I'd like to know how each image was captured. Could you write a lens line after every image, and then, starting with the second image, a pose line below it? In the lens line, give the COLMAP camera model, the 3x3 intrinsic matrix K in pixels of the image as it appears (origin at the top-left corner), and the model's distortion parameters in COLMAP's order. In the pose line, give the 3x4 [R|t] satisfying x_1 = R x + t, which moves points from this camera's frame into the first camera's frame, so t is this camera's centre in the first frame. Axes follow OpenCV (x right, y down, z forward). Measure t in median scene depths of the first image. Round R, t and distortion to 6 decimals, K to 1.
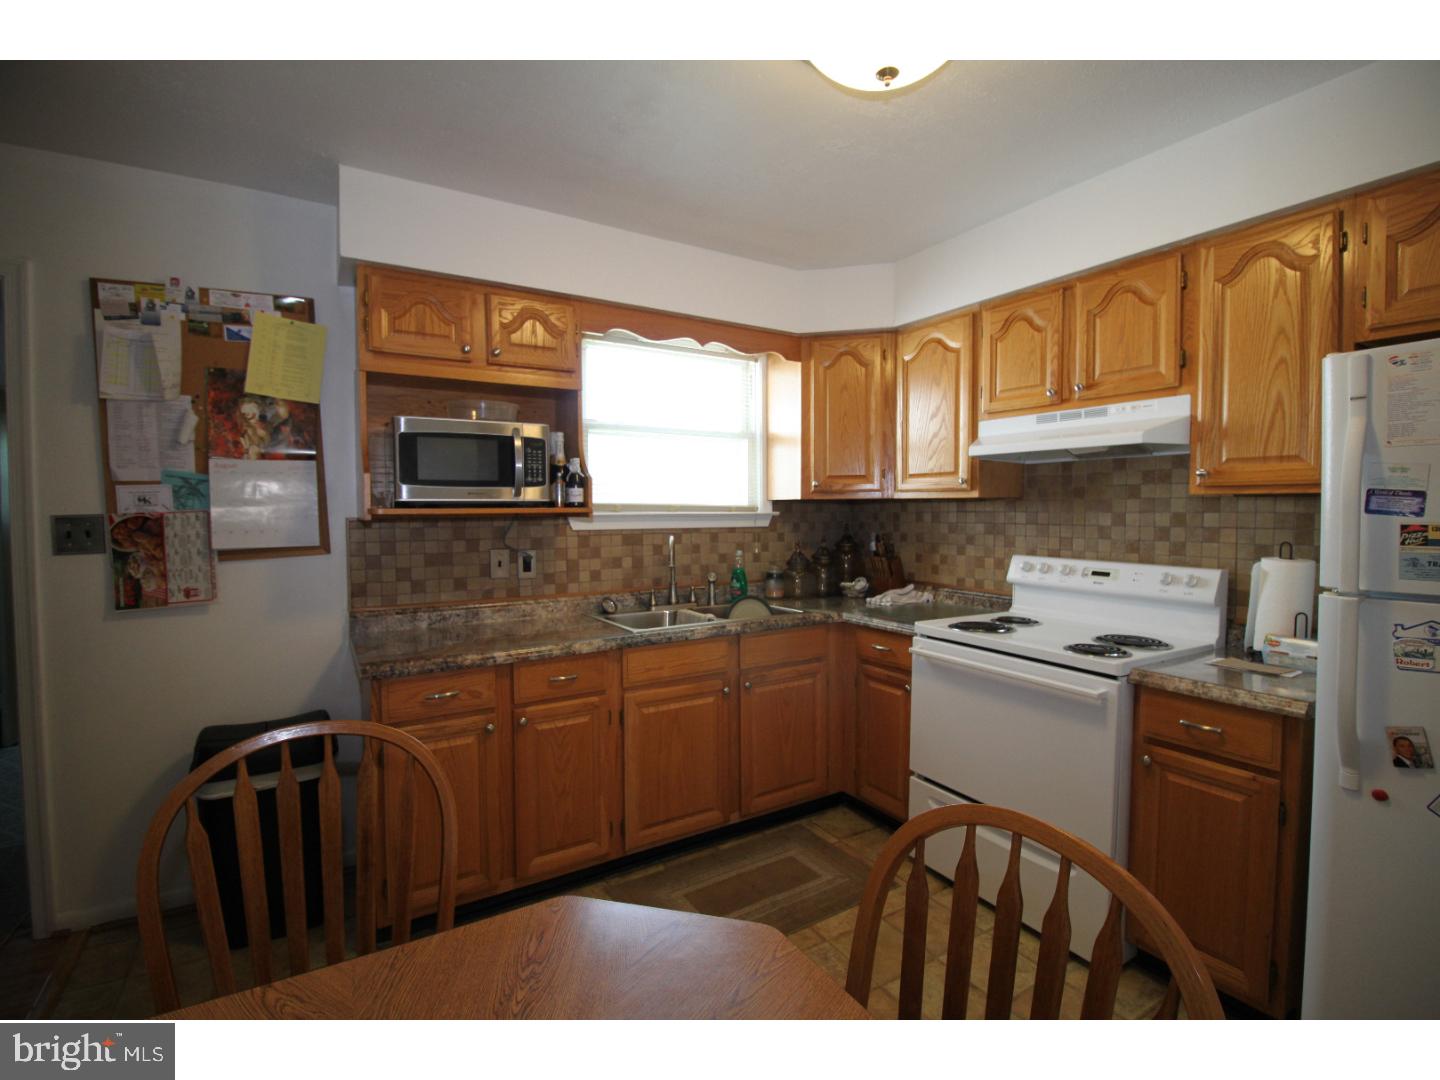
lens RADIAL K [[671.9, 0, 722.2], [0, 671.9, 535.6], [0, 0, 1]] dist [0.001008, -0.000701]
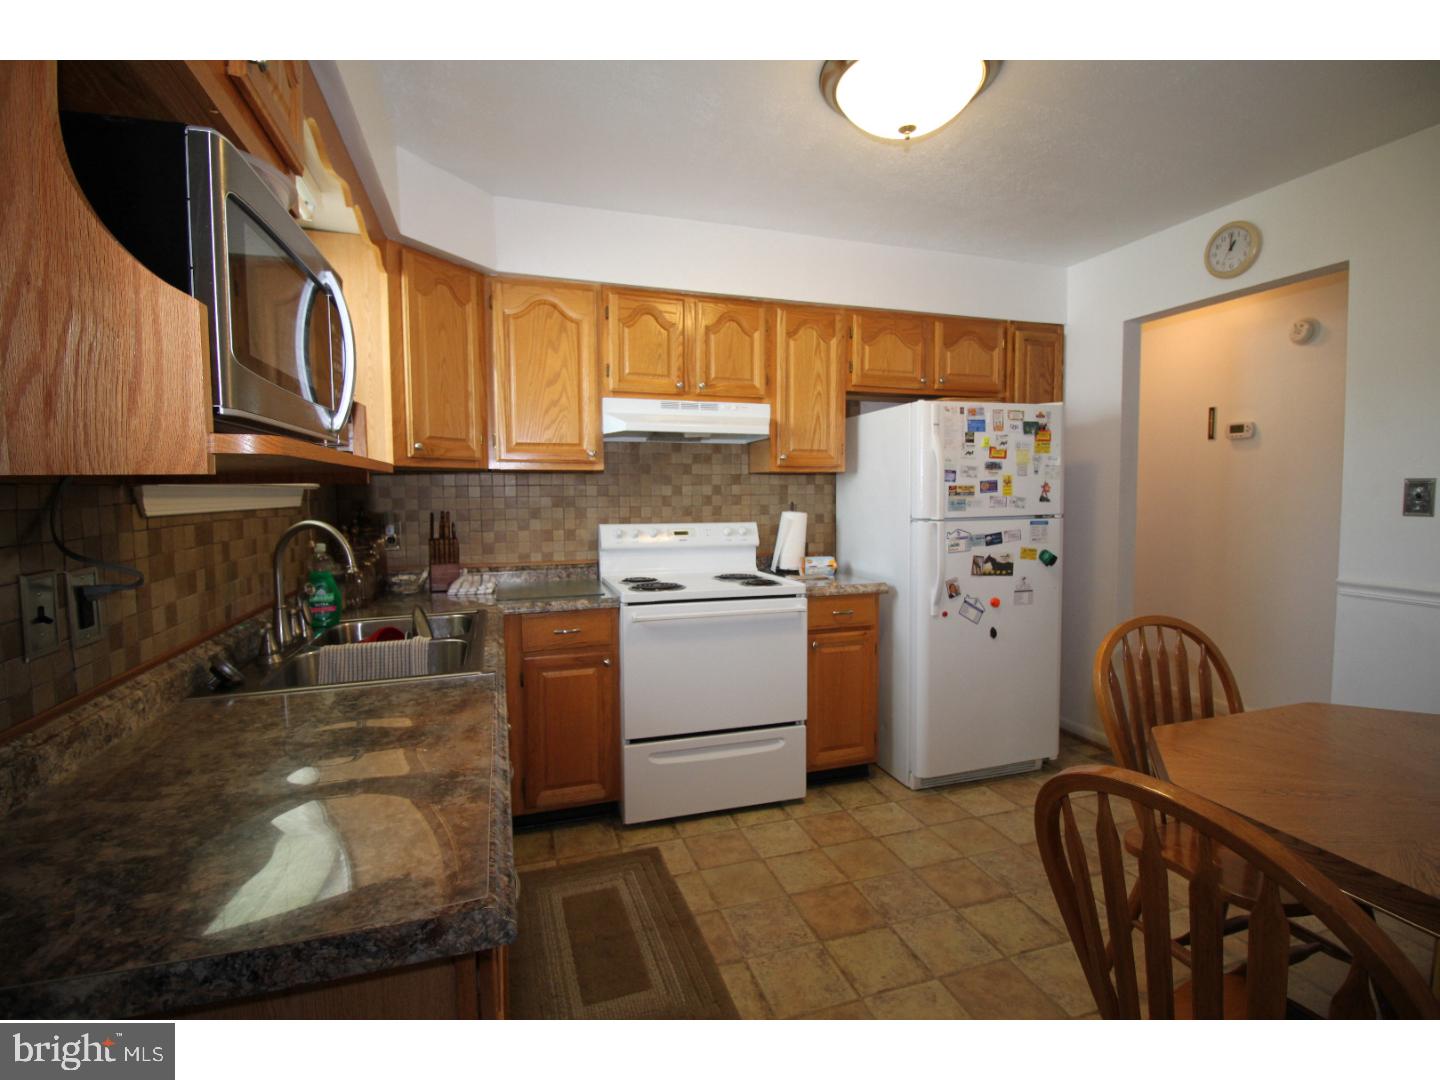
lens RADIAL K [[671.9, 0, 716.9], [0, 671.9, 535.7], [0, 0, 1]] dist [0.001008, -0.000701]
pose [[0.229089, -0.062641, 0.971388, -0.655337], [0.044585, 0.997555, 0.053813, -0.003596], [-0.972384, 0.030981, 0.231322, 0.637138]]
